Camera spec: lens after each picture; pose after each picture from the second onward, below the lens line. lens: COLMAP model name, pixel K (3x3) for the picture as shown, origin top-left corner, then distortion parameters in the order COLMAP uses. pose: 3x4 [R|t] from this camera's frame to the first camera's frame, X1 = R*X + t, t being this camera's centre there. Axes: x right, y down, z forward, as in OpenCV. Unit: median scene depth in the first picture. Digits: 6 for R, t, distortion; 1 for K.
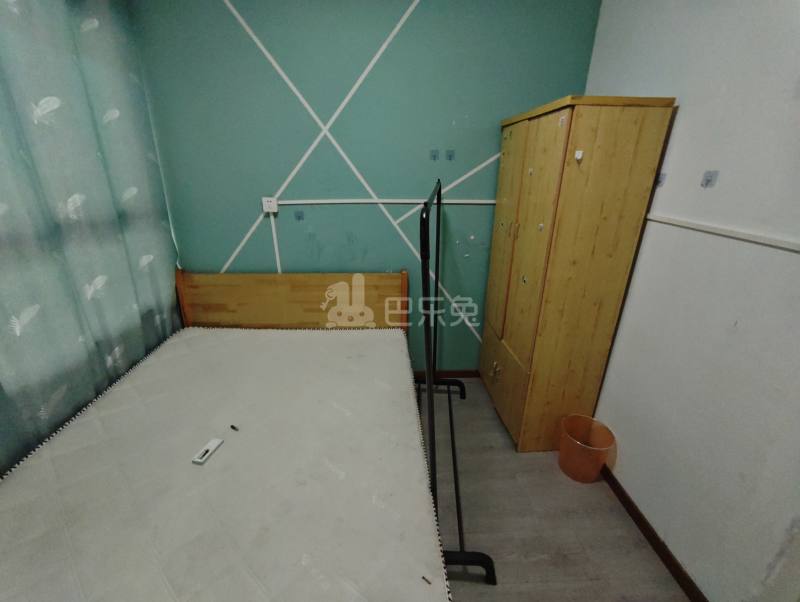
lens RADIAL K [[342.5, 0, 400.0], [0, 342.5, 301.0], [0, 0, 1]] dist [-0.001262, -0.000062]
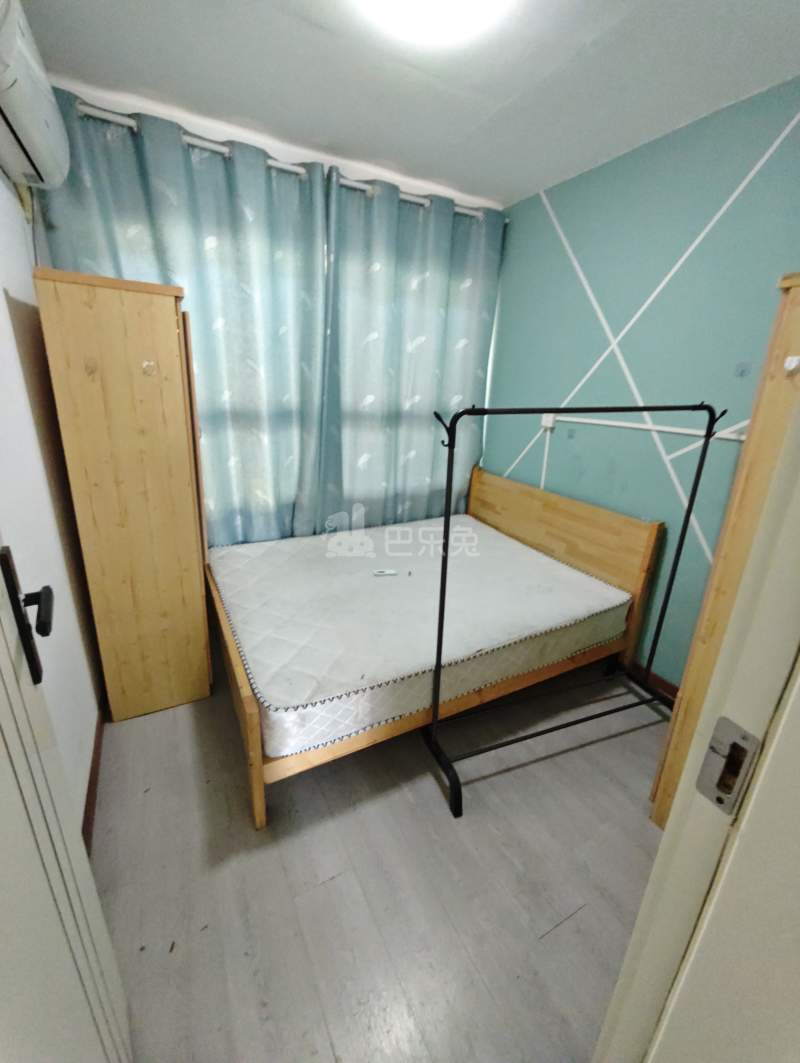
lens RADIAL K [[445.7, 0, 400.0], [0, 445.7, 531.5], [0, 0, 1]] dist [0.000884, -0.000242]
pose [[0.434617, 0.298386, -0.849749, 0.635768], [-0.362572, 0.921653, 0.138192, 0.001160], [0.824409, 0.248034, 0.508753, 0.047776]]
